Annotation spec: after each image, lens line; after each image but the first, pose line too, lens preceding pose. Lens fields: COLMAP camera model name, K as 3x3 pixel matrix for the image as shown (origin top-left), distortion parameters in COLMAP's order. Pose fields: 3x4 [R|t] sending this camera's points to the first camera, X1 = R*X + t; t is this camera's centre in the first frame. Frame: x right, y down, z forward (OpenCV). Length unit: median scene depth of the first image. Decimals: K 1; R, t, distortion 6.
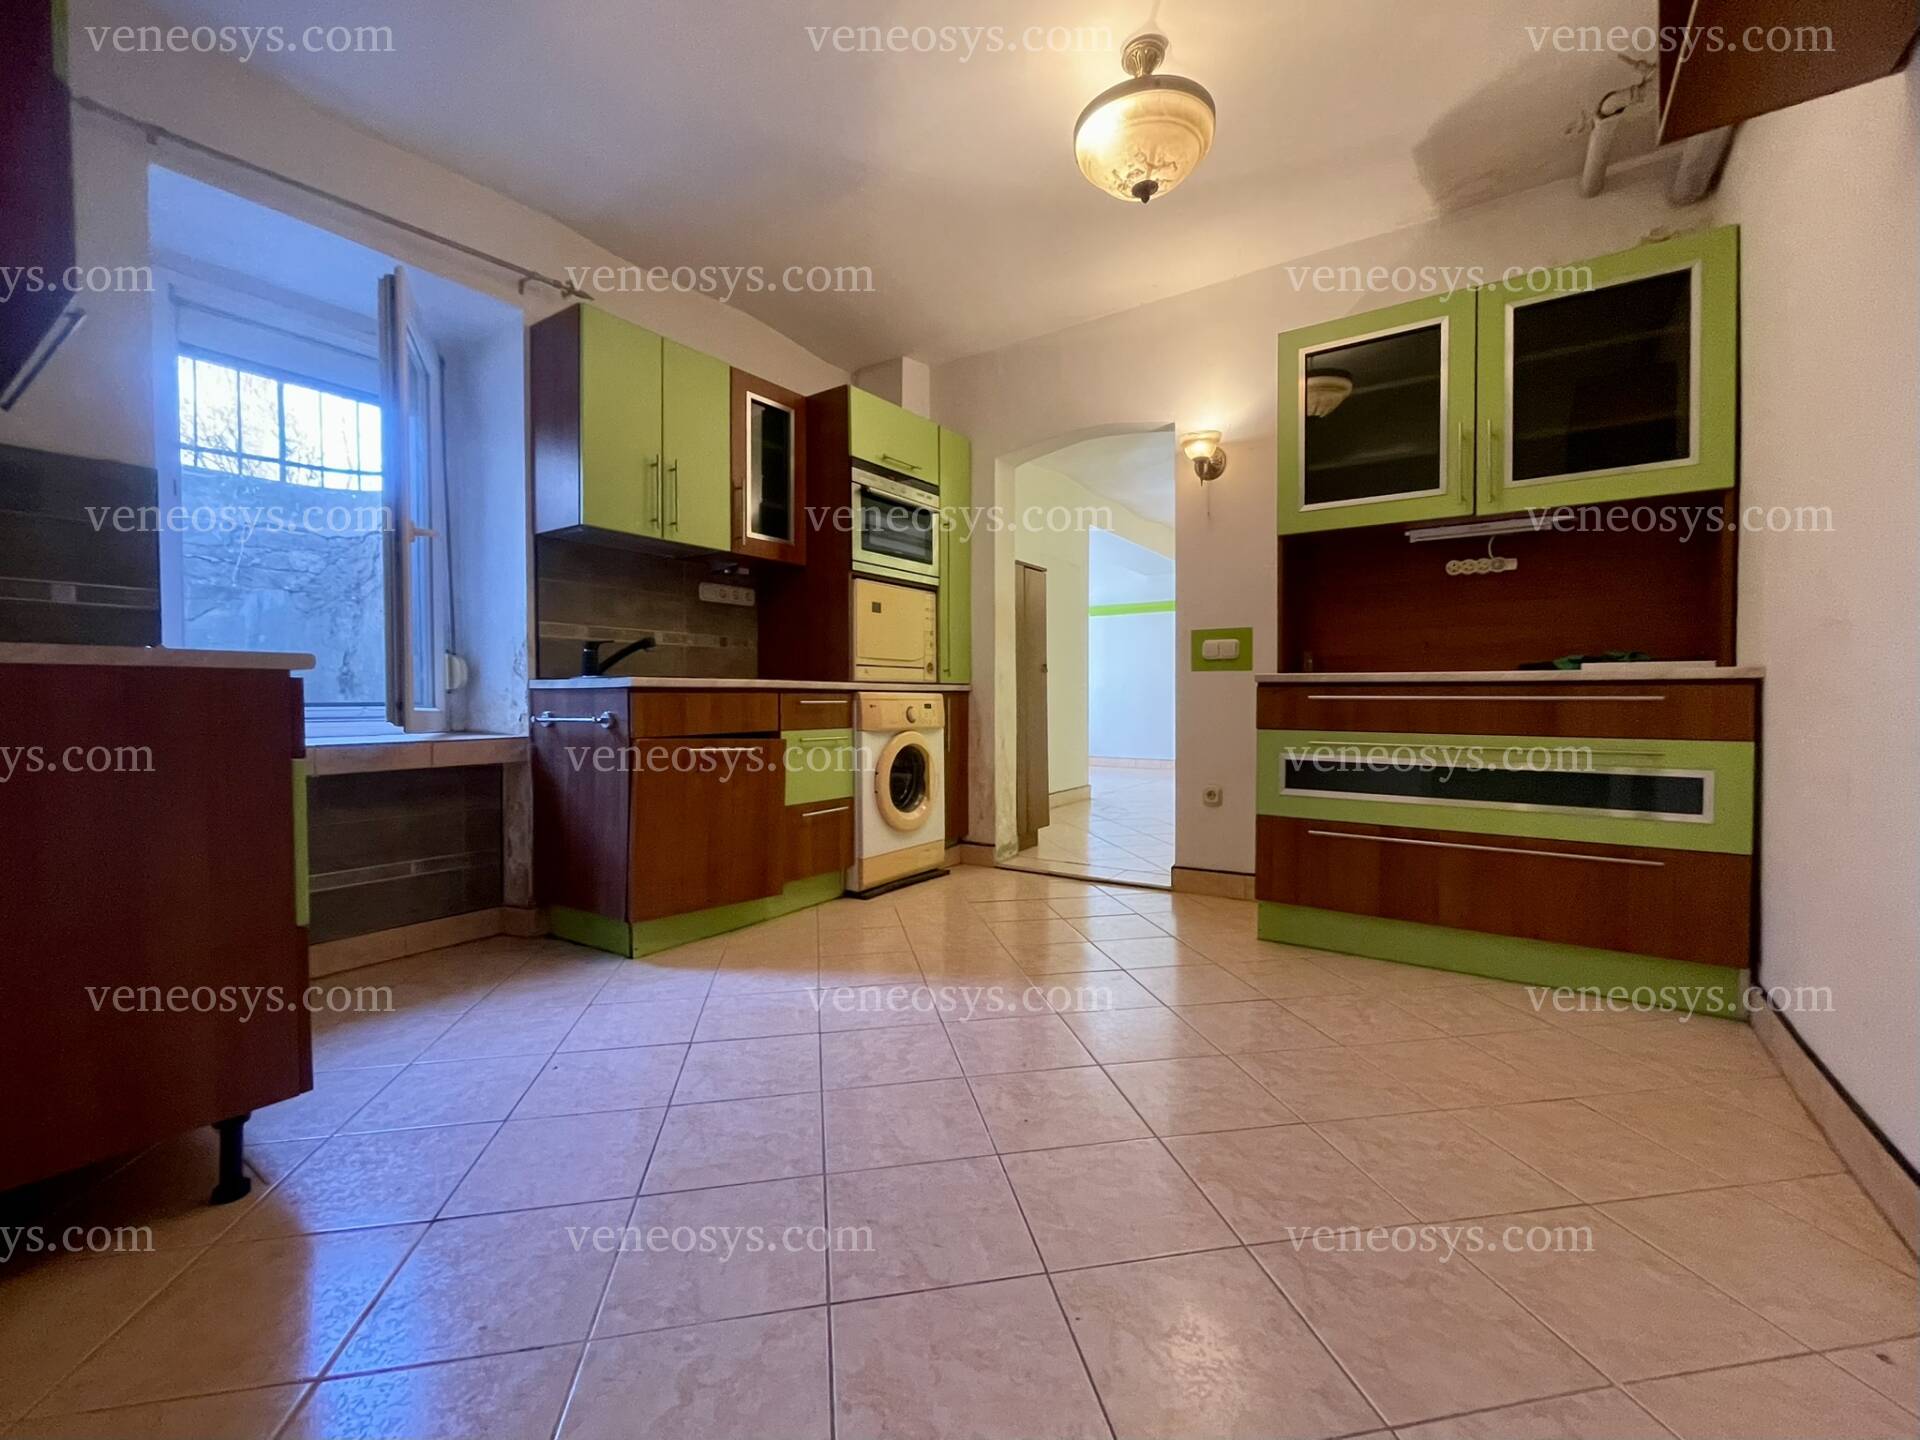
lens RADIAL K [[821.9, 0, 970.3], [0, 821.9, 715.1], [0, 0, 1]] dist [0.007175, -0.002006]
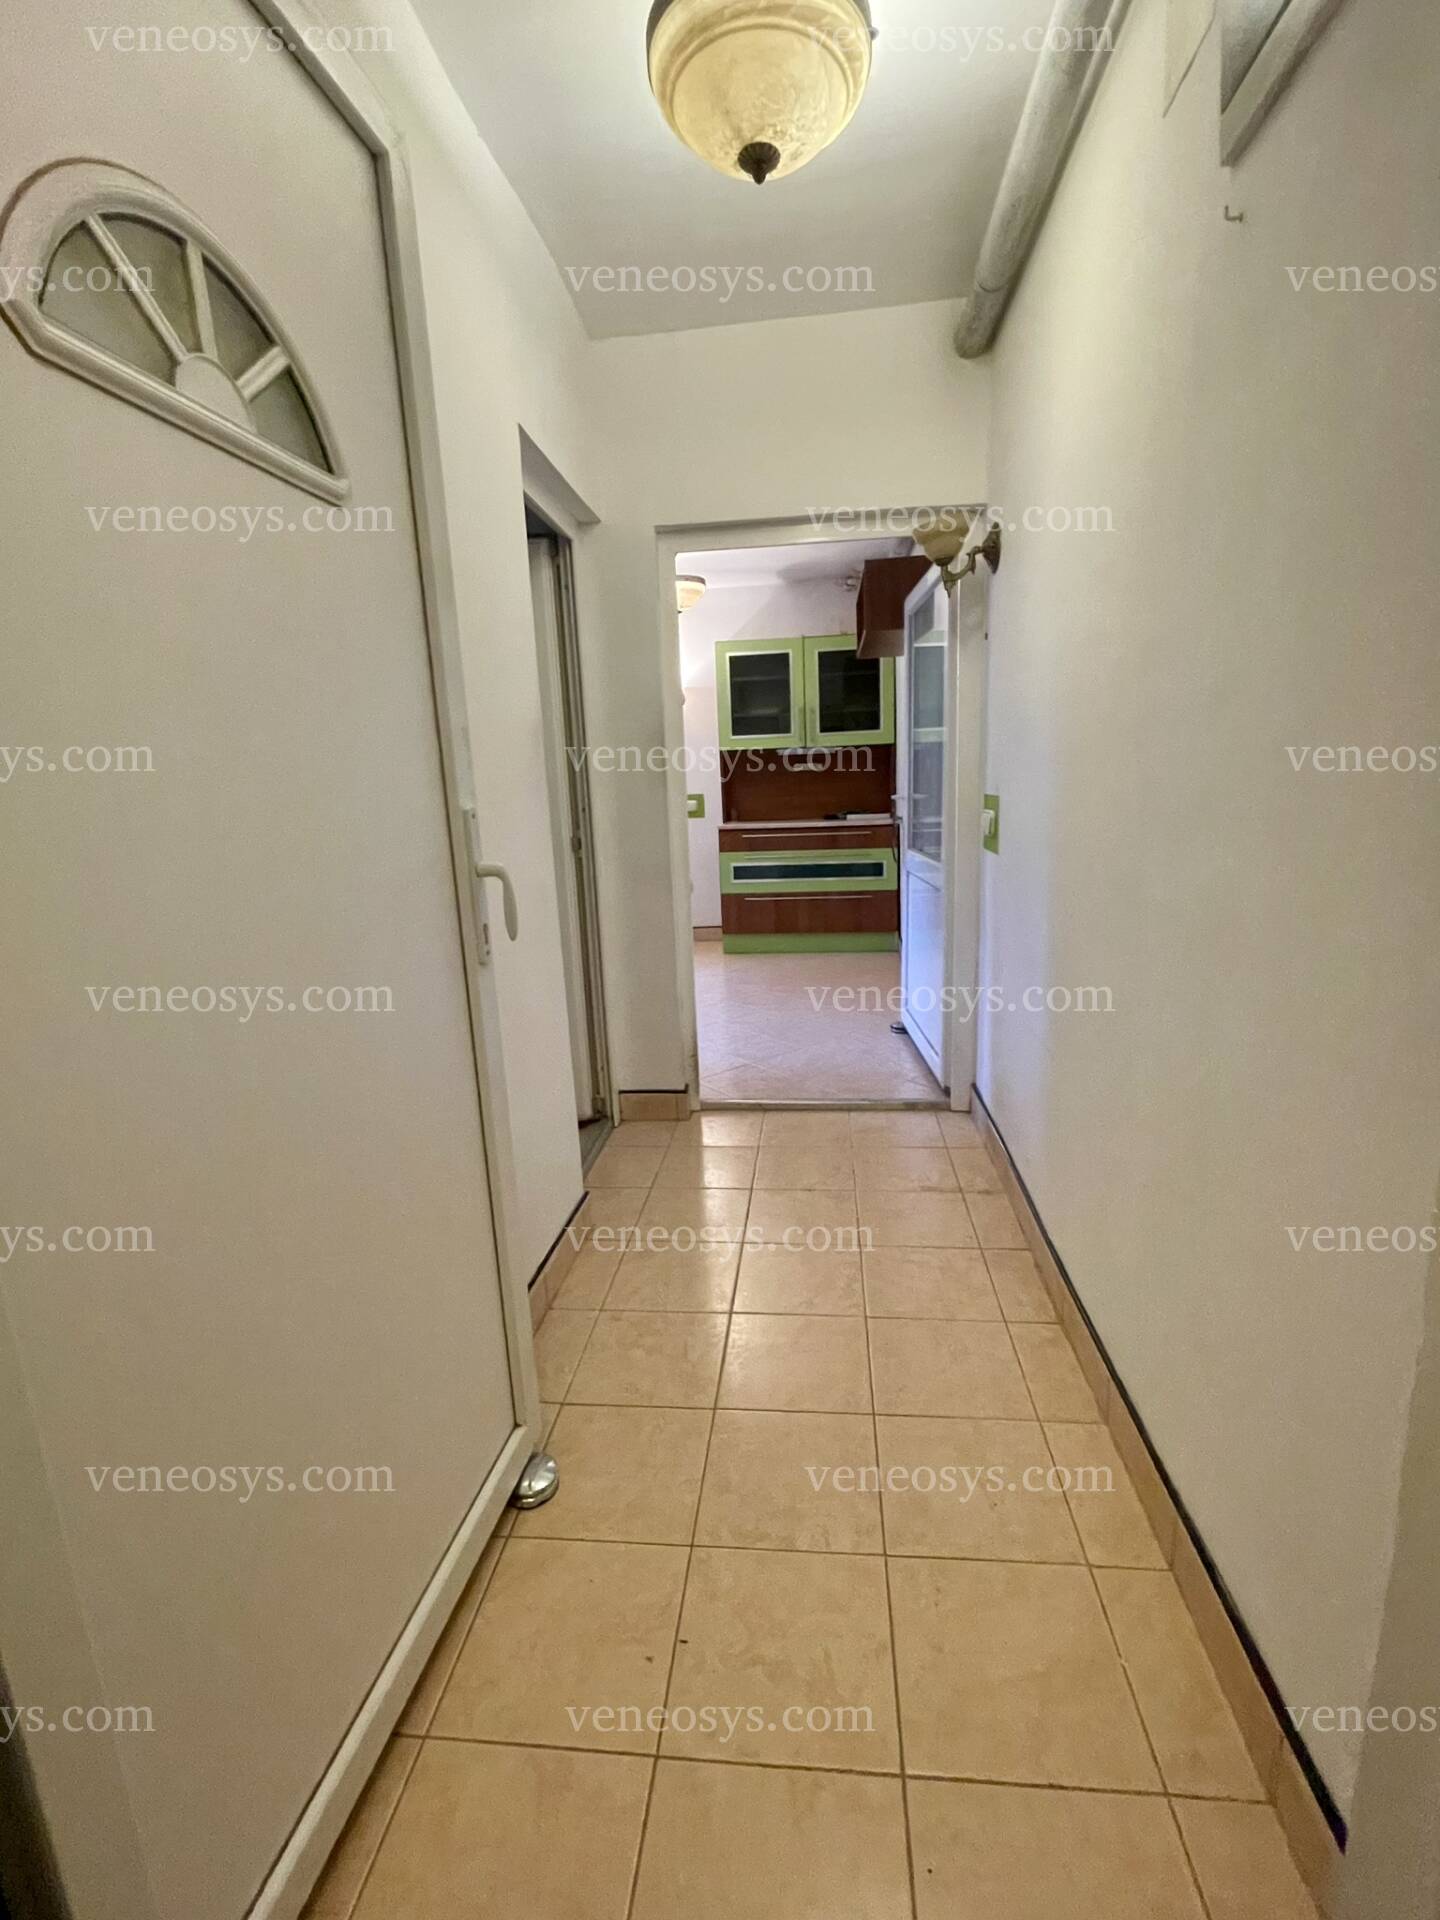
lens RADIAL K [[821.9, 0, 738.3], [0, 821.9, 962.1], [0, 0, 1]] dist [0.007175, -0.002006]
pose [[0.880448, -0.129235, 0.456190, -0.540447], [0.044279, 0.980344, 0.192265, -0.099651], [-0.472070, -0.149080, 0.868864, -0.789725]]
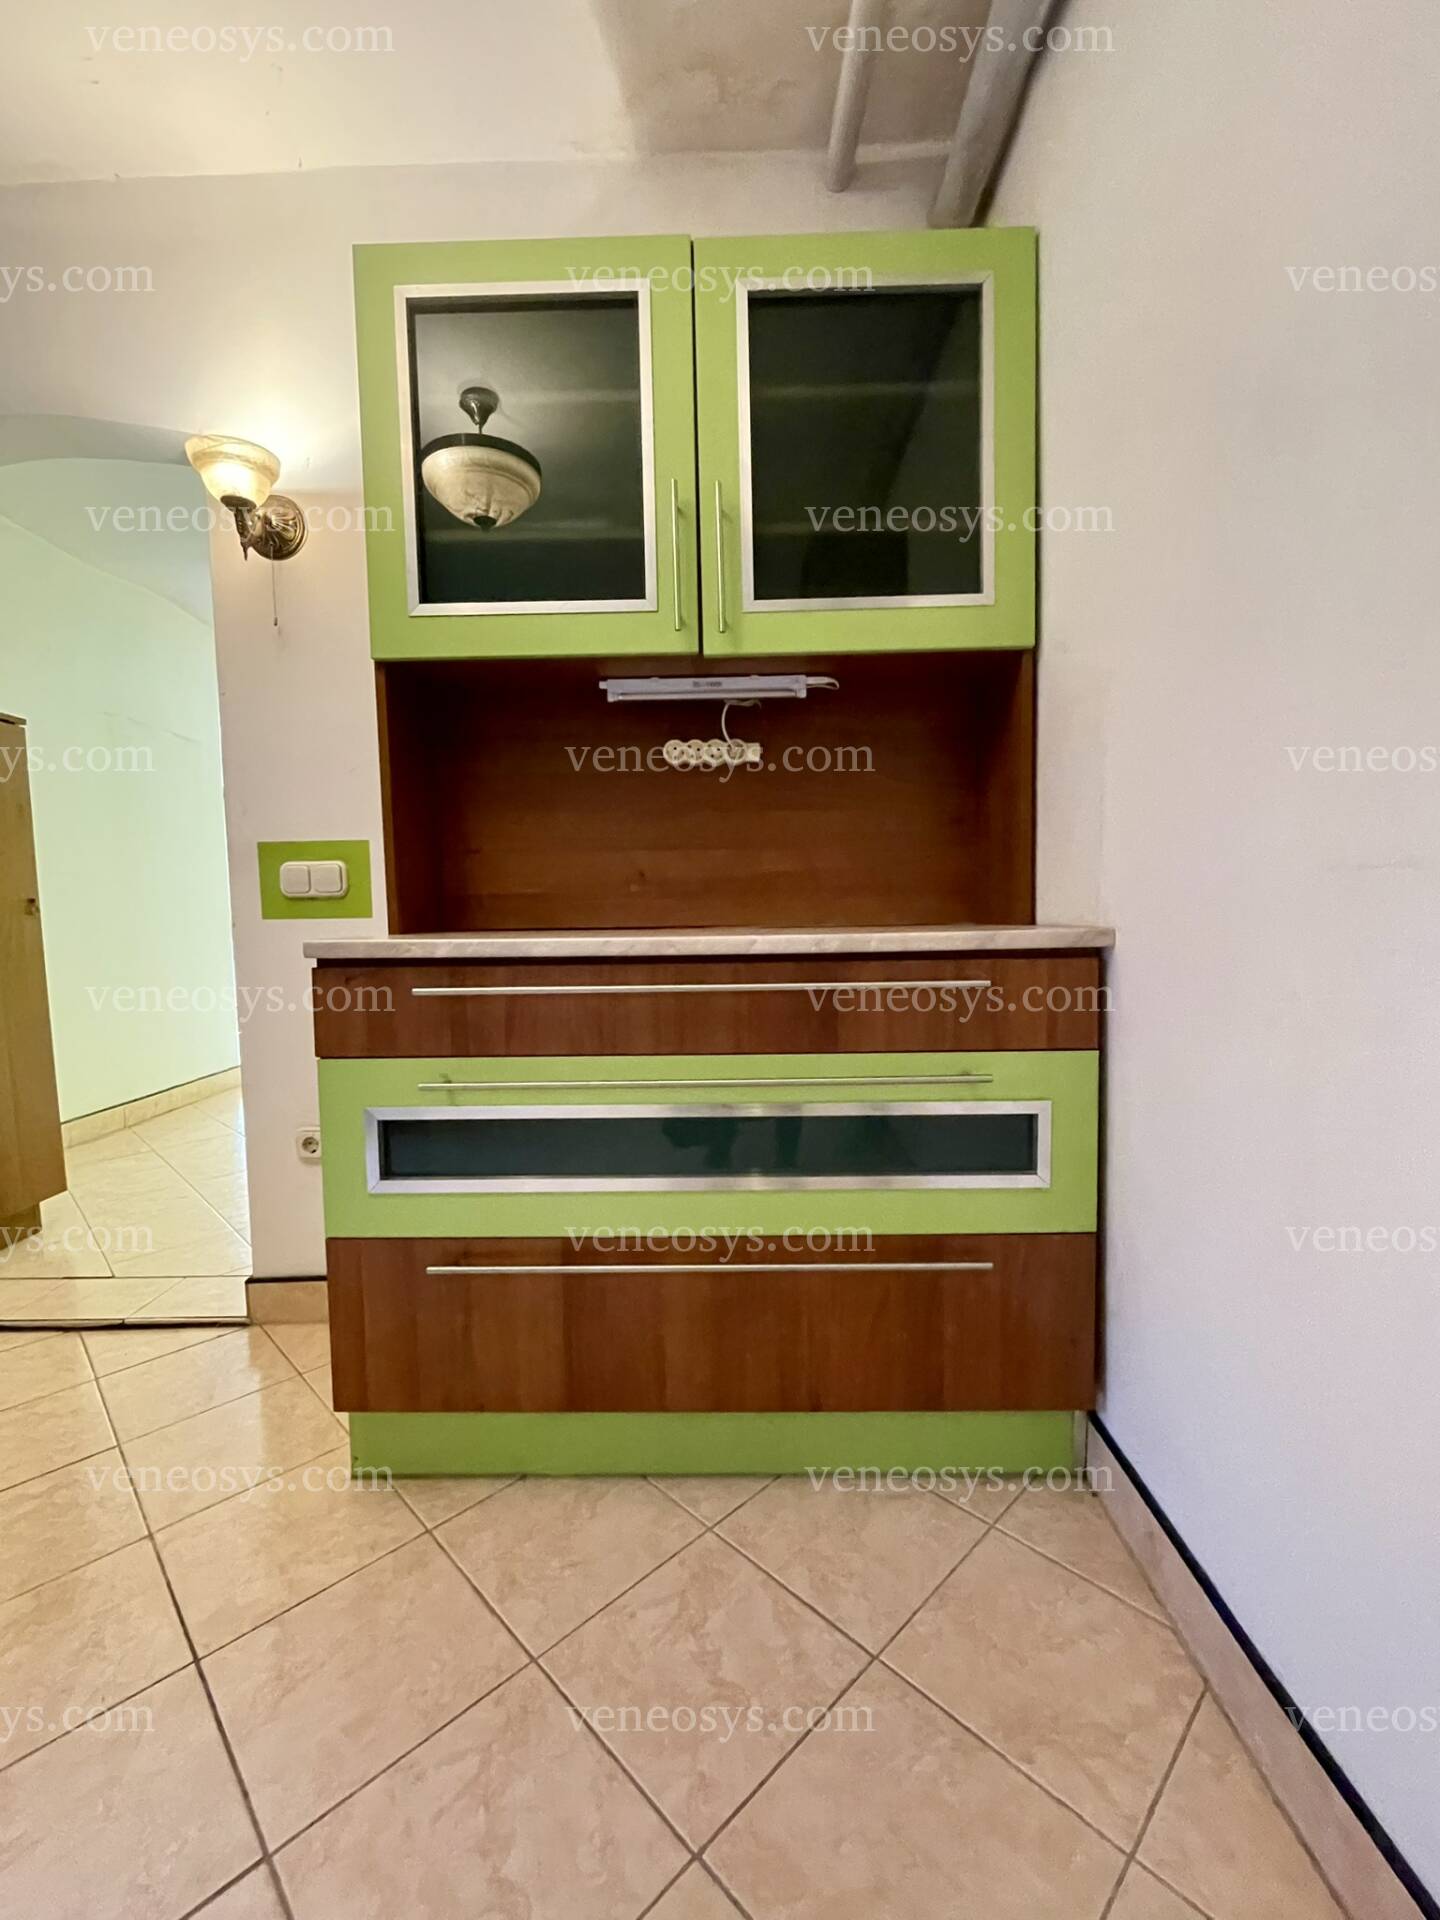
lens RADIAL K [[821.9, 0, 725.1], [0, 821.9, 964.3], [0, 0, 1]] dist [0.007175, -0.002006]
pose [[0.843241, -0.052477, 0.534968, 0.273187], [0.028119, 0.998167, 0.053591, -0.051371], [-0.536800, -0.030147, 0.843171, 0.444078]]
